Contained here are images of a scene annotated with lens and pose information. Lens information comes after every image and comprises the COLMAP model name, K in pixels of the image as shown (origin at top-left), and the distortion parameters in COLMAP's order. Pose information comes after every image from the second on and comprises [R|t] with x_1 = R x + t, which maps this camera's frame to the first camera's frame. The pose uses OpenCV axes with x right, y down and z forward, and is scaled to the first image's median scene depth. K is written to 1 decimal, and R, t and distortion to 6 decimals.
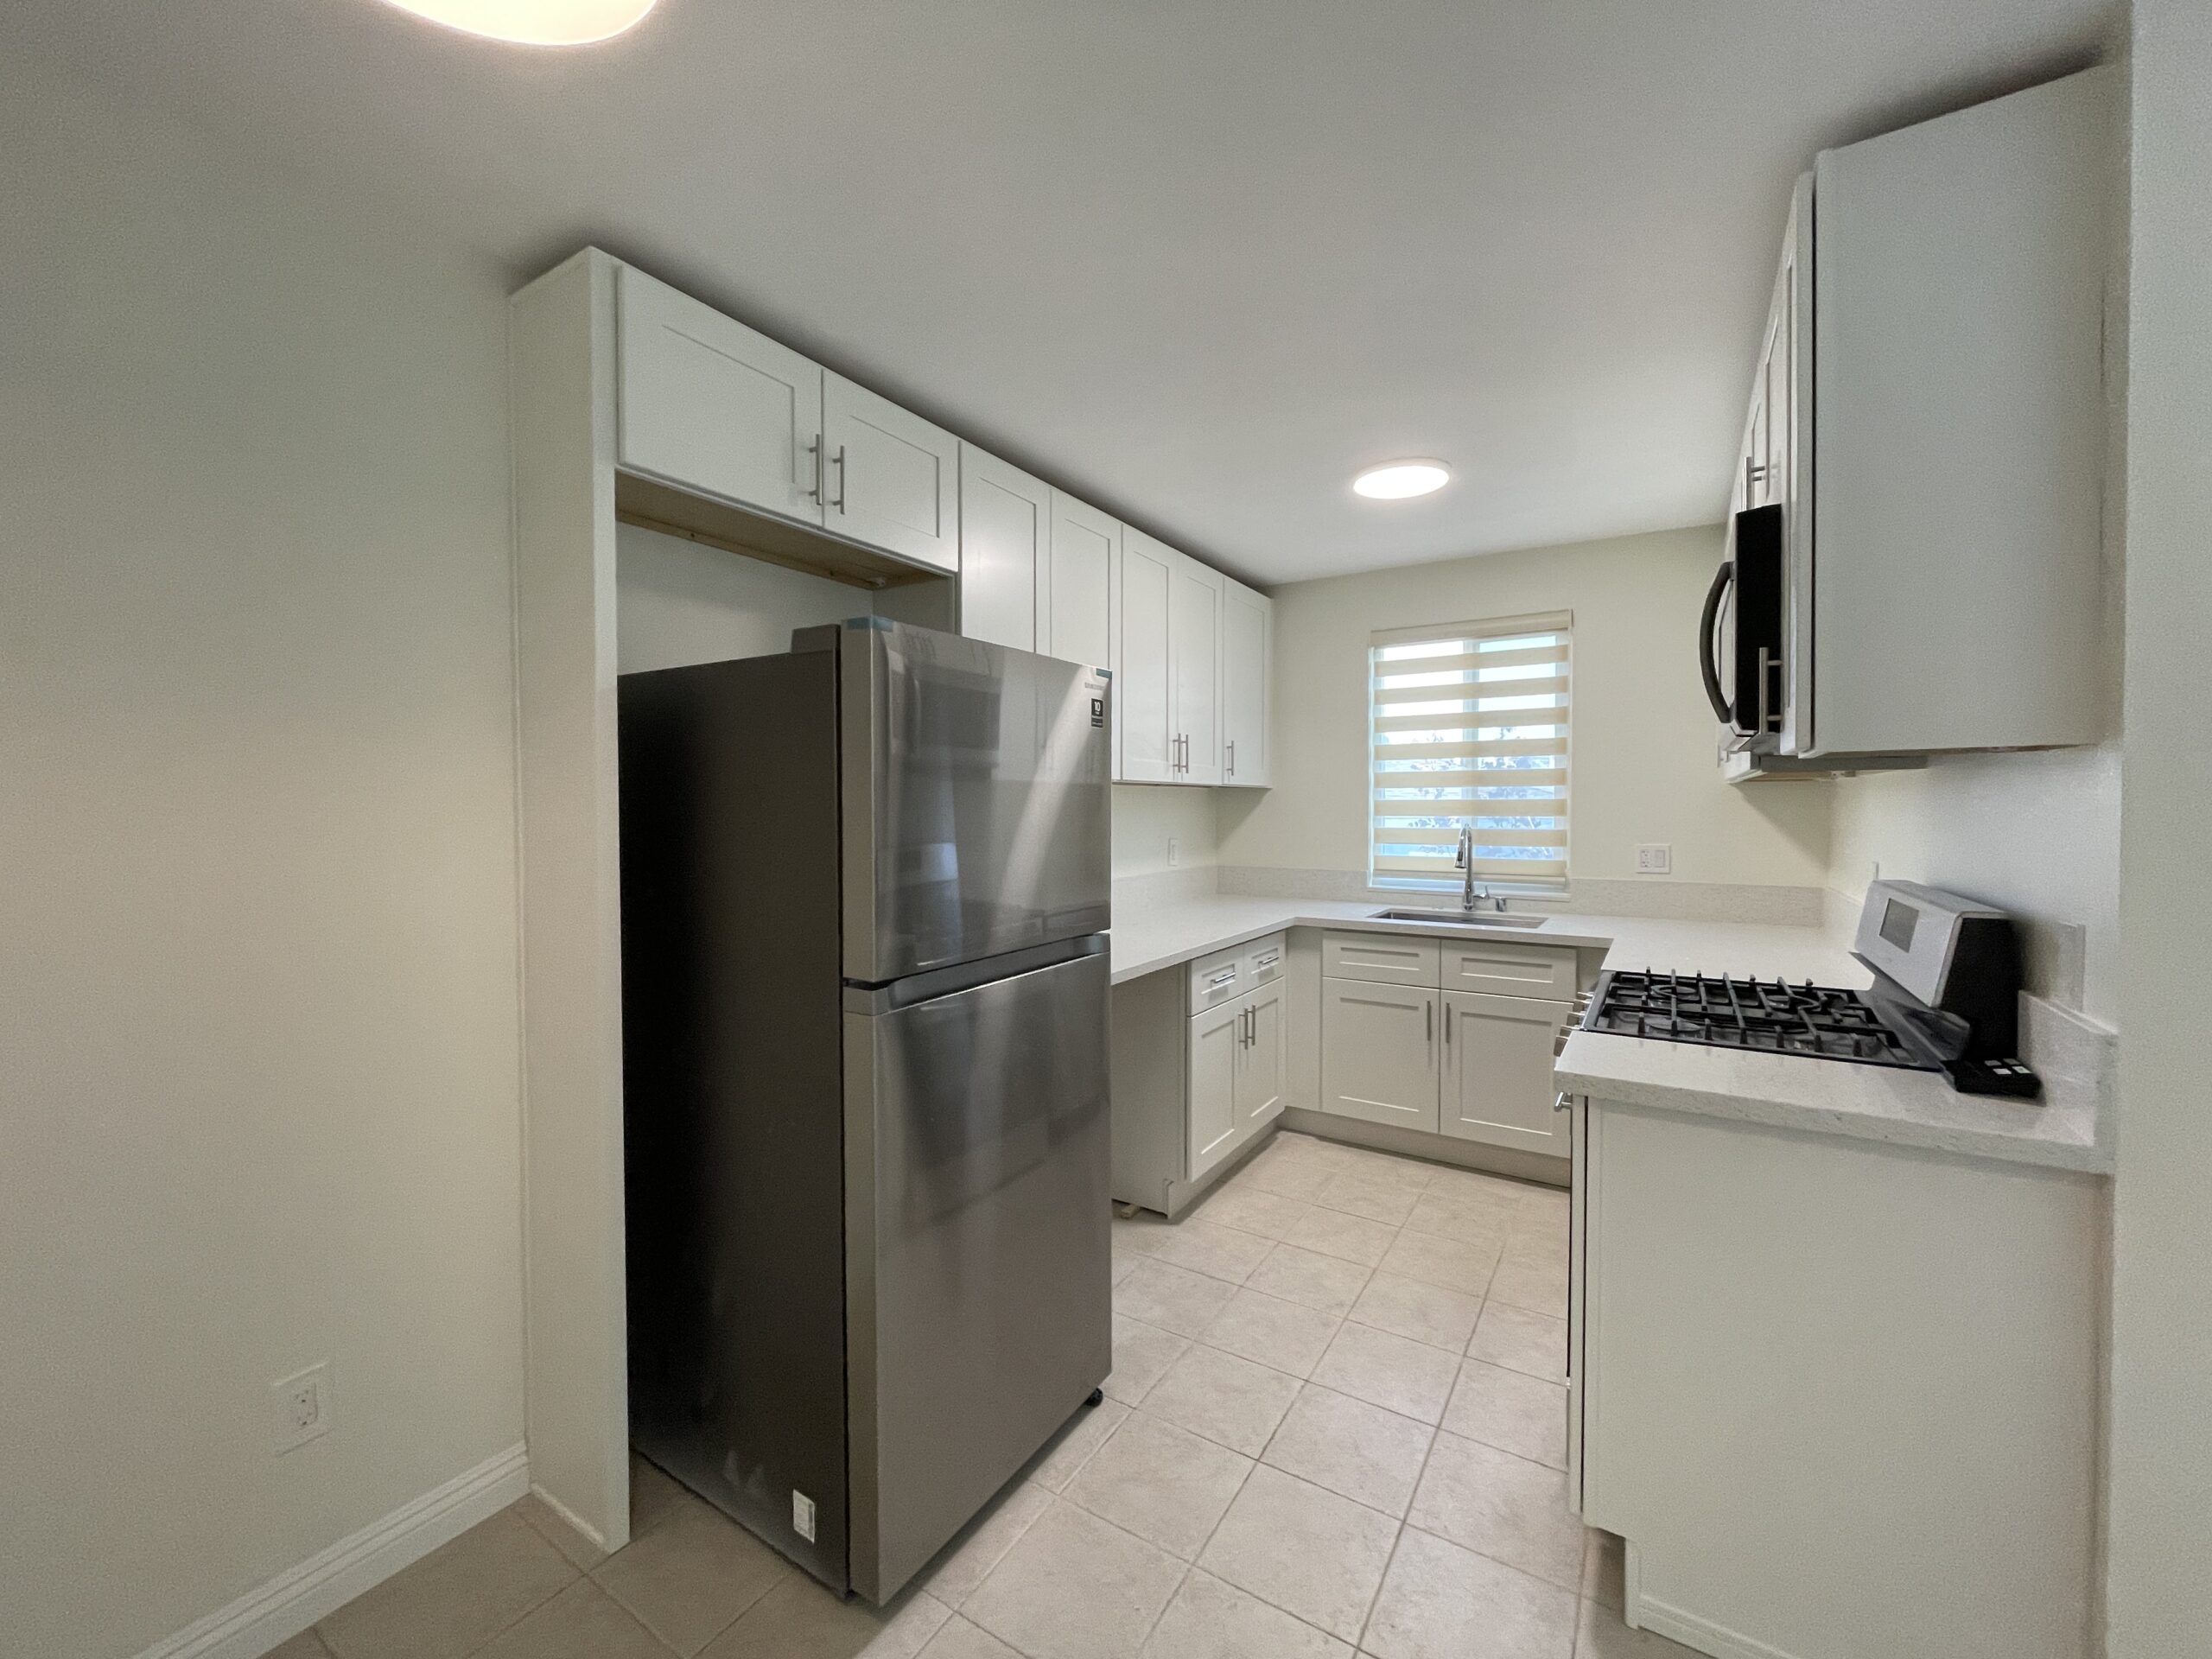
lens RADIAL K [[886.9, 0, 1101.3], [0, 886.9, 826.8], [0, 0, 1]] dist [-0.002332, 0.000736]
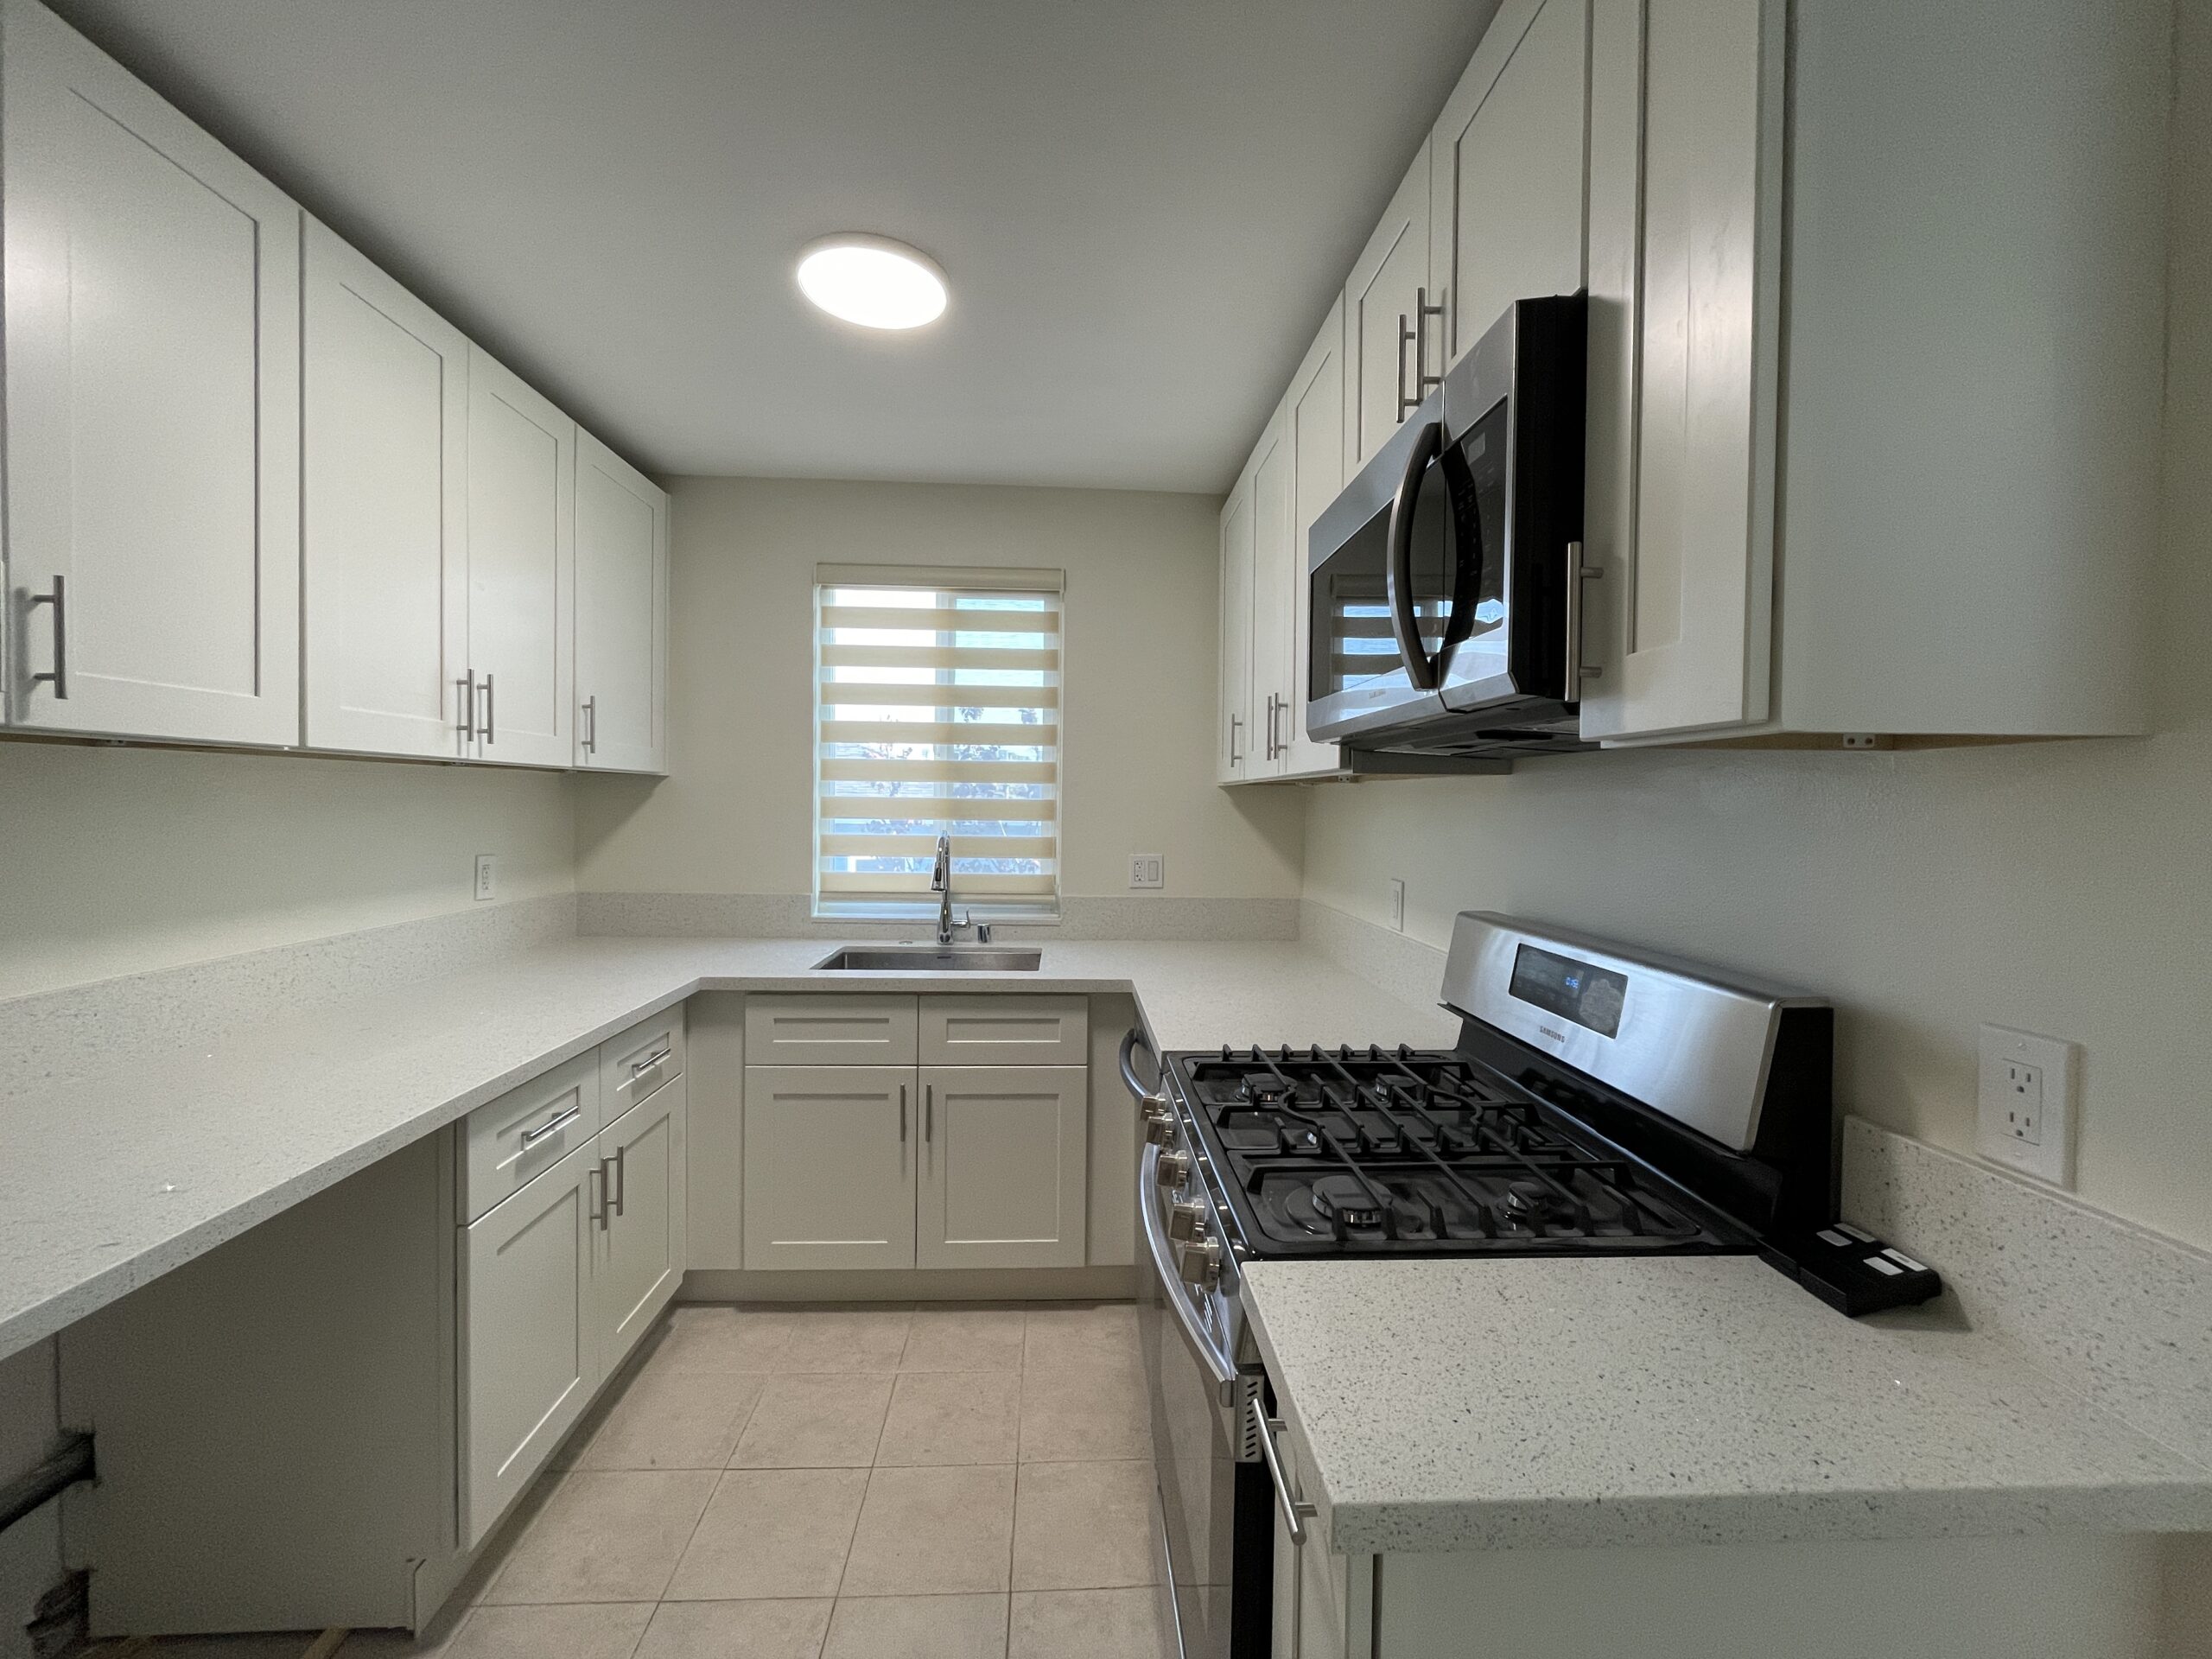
lens RADIAL K [[886.9, 0, 1099.4], [0, 886.9, 826.5], [0, 0, 1]] dist [-0.002332, 0.000736]
pose [[0.815456, -0.001394, 0.578818, 0.082003], [-0.002881, 0.999975, 0.006467, -0.012112], [-0.578813, -0.006941, 0.815431, 0.307544]]
